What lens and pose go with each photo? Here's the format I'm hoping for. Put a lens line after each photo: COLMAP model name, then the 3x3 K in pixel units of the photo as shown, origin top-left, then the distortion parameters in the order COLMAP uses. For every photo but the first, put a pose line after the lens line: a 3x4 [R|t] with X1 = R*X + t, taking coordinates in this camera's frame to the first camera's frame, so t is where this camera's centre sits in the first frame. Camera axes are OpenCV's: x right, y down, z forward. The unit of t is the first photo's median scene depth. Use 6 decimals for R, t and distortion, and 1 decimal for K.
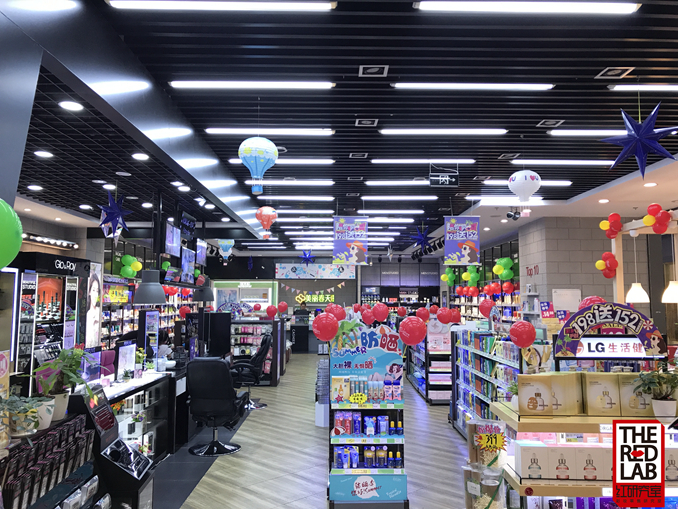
lens RADIAL K [[556.9, 0, 341.1], [0, 556.9, 247.4], [0, 0, 1]] dist [0.072309, -0.144501]
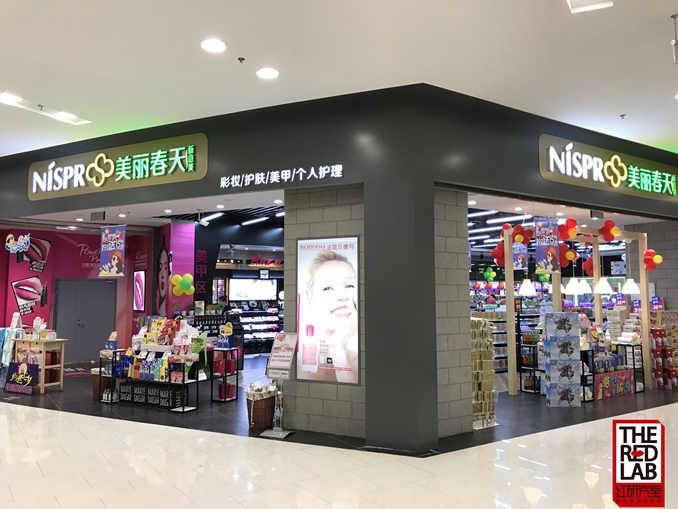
lens RADIAL K [[558.8, 0, 337.4], [0, 558.8, 250.2], [0, 0, 1]] dist [0.031200, -0.033273]
pose [[0.544457, -0.068280, -0.836005, 0.927418], [0.082097, 0.996234, -0.027900, -0.014198], [0.834761, -0.053443, 0.548012, -0.194300]]
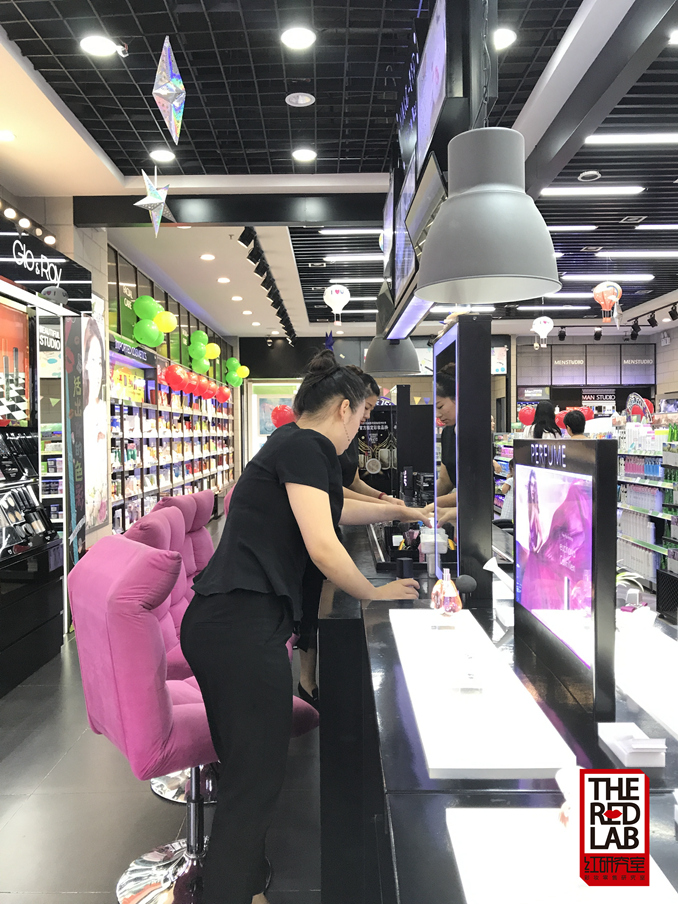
lens RADIAL K [[745.1, 0, 337.6], [0, 745.1, 447.9], [0, 0, 1]] dist [0.031200, -0.033273]
pose [[0.999842, -0.013319, -0.011806, -0.230286], [0.014553, 0.993662, 0.111462, 0.074339], [0.010247, -0.111616, 0.993699, 0.403280]]
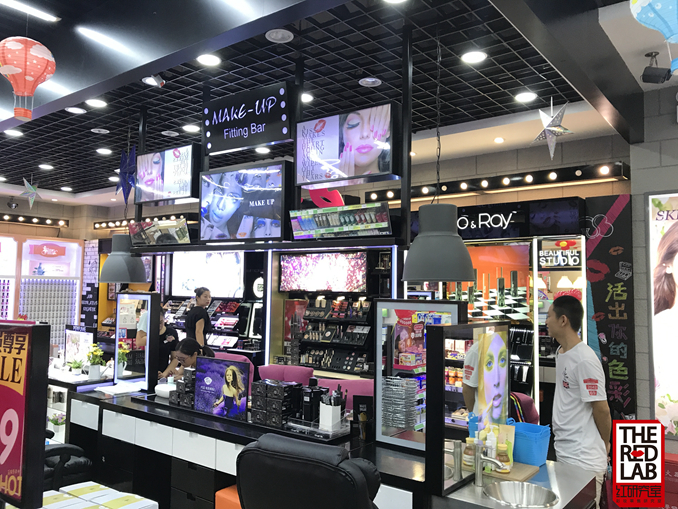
lens RADIAL K [[558.8, 0, 337.4], [0, 558.8, 250.2], [0, 0, 1]] dist [0.031200, -0.033273]
pose [[-0.628712, -0.062394, -0.775131, 0.019893], [0.058702, 0.990124, -0.127314, 0.094778], [0.775419, -0.125545, -0.618840, 0.951209]]
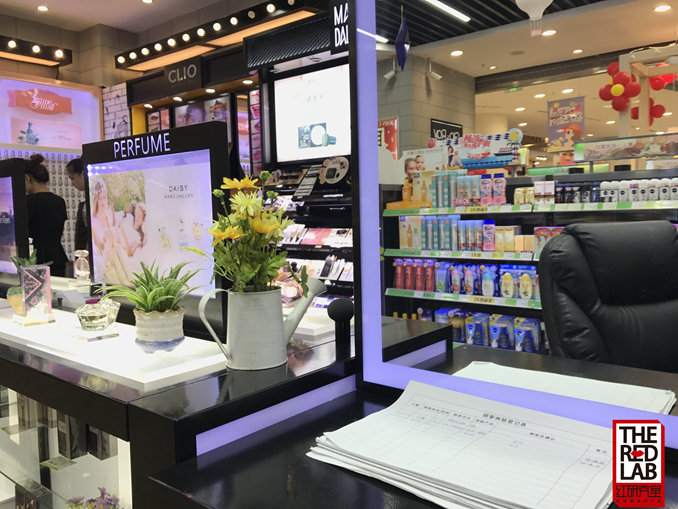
lens RADIAL K [[558.8, 0, 337.4], [0, 558.8, 250.2], [0, 0, 1]] dist [0.031200, -0.033273]
pose [[-0.645576, 0.062328, -0.761148, -0.139082], [0.091833, 0.995768, 0.003651, 0.110154], [0.758155, -0.067541, -0.648567, 0.612322]]
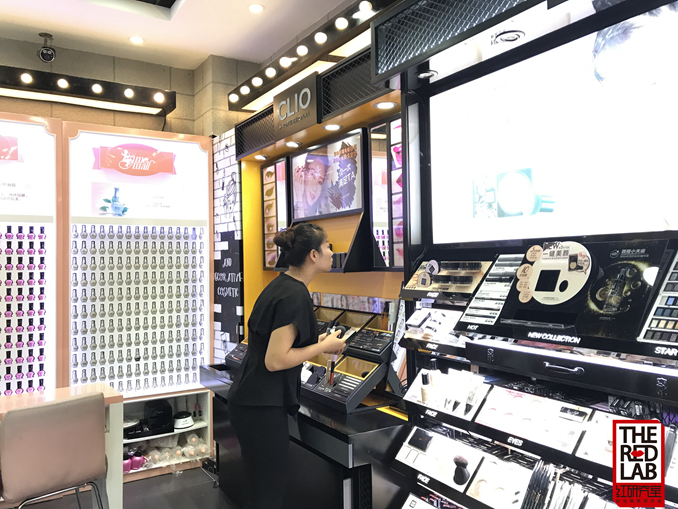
lens RADIAL K [[558.8, 0, 337.4], [0, 558.8, 250.2], [0, 0, 1]] dist [0.031200, -0.033273]
pose [[-0.860086, -0.000341, -0.510148, -0.269964], [0.063007, 0.992272, -0.106890, 0.070508], [0.506243, -0.124078, -0.853419, 0.496366]]
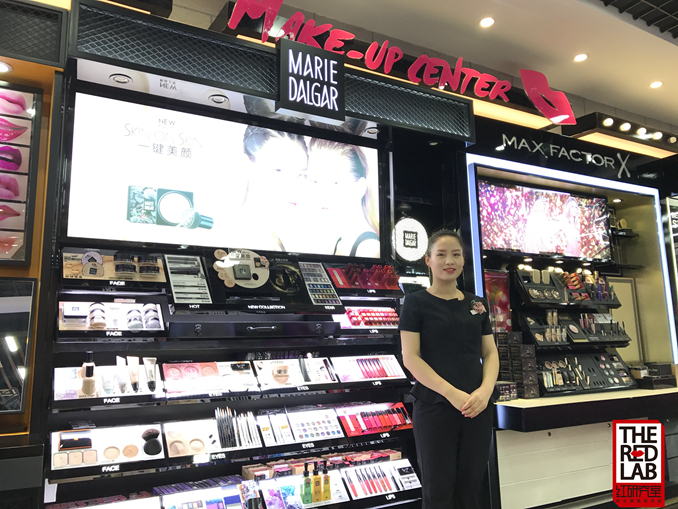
lens RADIAL K [[558.8, 0, 337.4], [0, 558.8, 250.2], [0, 0, 1]] dist [0.031200, -0.033273]
pose [[0.491077, -0.161000, -0.856109, -0.191373], [0.107538, 0.986459, -0.123829, 0.087644], [0.864453, -0.031255, 0.501741, 0.325651]]
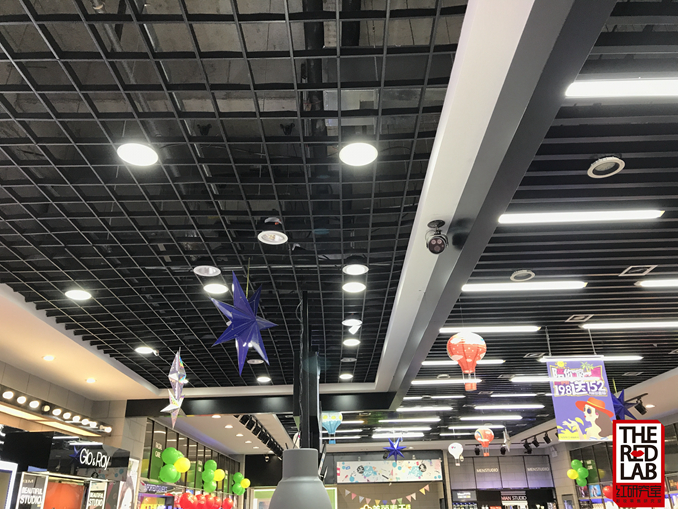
lens RADIAL K [[558.8, 0, 337.4], [0, 558.8, 250.2], [0, 0, 1]] dist [0.031200, -0.033273]
pose [[0.999423, -0.033800, -0.003275, -0.175100], [0.030724, 0.941107, -0.336710, 0.024831], [0.014463, 0.336415, 0.941603, 0.288856]]
